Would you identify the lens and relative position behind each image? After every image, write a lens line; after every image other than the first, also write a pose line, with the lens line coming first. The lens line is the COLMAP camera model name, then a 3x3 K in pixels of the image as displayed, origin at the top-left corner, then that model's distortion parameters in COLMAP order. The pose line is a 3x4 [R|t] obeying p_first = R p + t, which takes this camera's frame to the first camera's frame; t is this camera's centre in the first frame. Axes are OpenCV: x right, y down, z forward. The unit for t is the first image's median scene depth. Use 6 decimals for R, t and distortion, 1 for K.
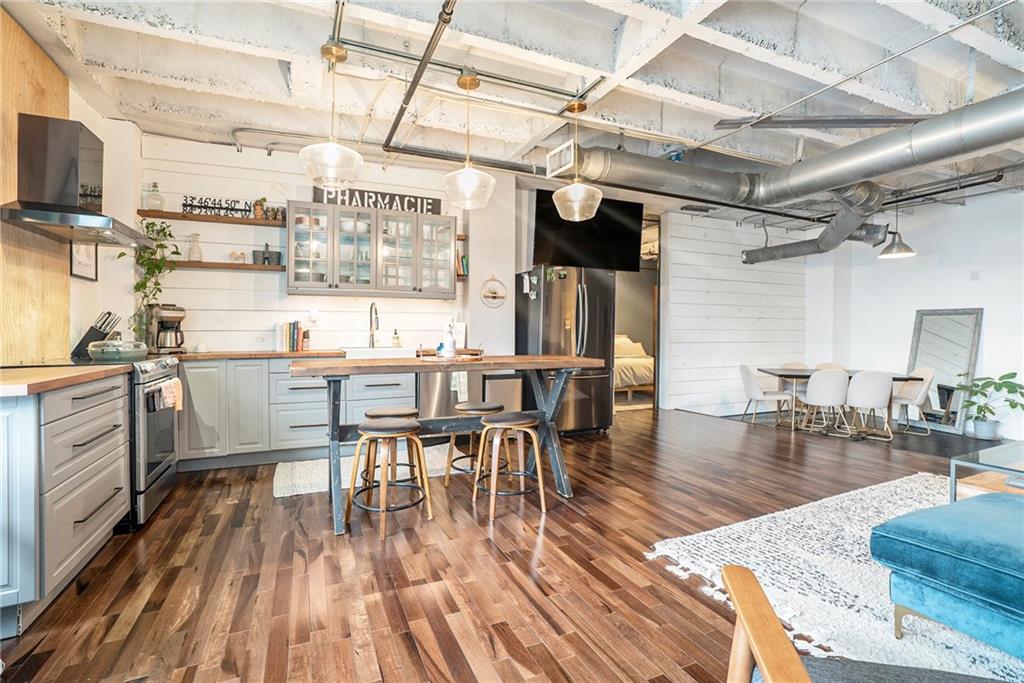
lens RADIAL K [[478.0, 0, 503.5], [0, 478.0, 341.4], [0, 0, 1]] dist [-0.030512, 0.010383]
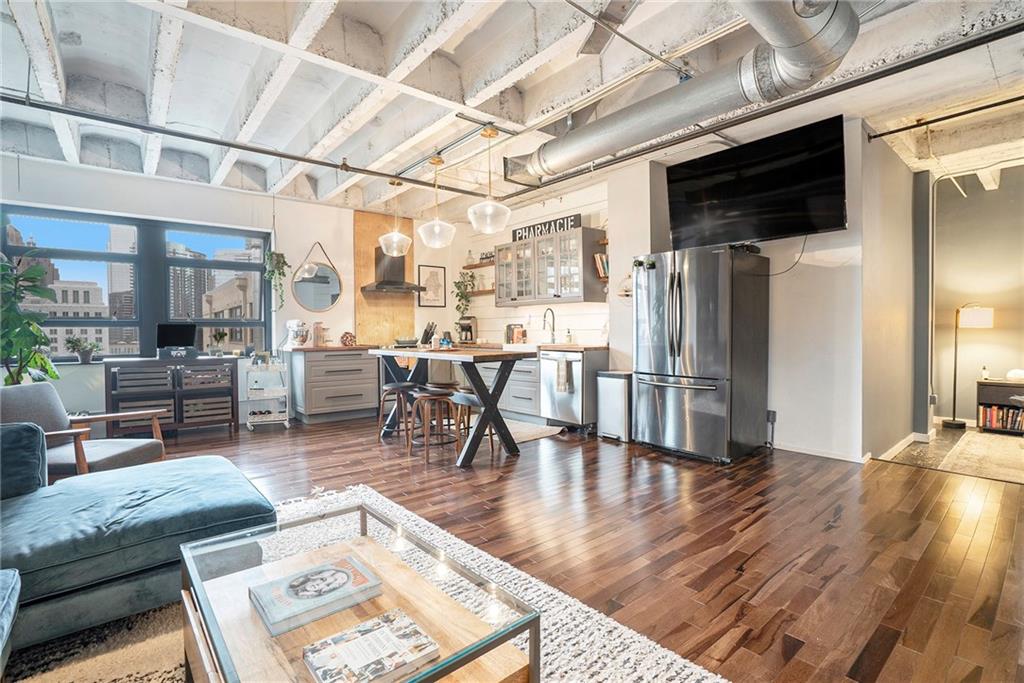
lens RADIAL K [[478.0, 0, 493.8], [0, 478.0, 344.1], [0, 0, 1]] dist [-0.030512, 0.010383]
pose [[0.245011, 0.027586, -0.969128, 1.145178], [-0.013497, 0.999595, 0.025041, -0.019632], [0.969426, 0.006945, 0.245284, 0.664784]]
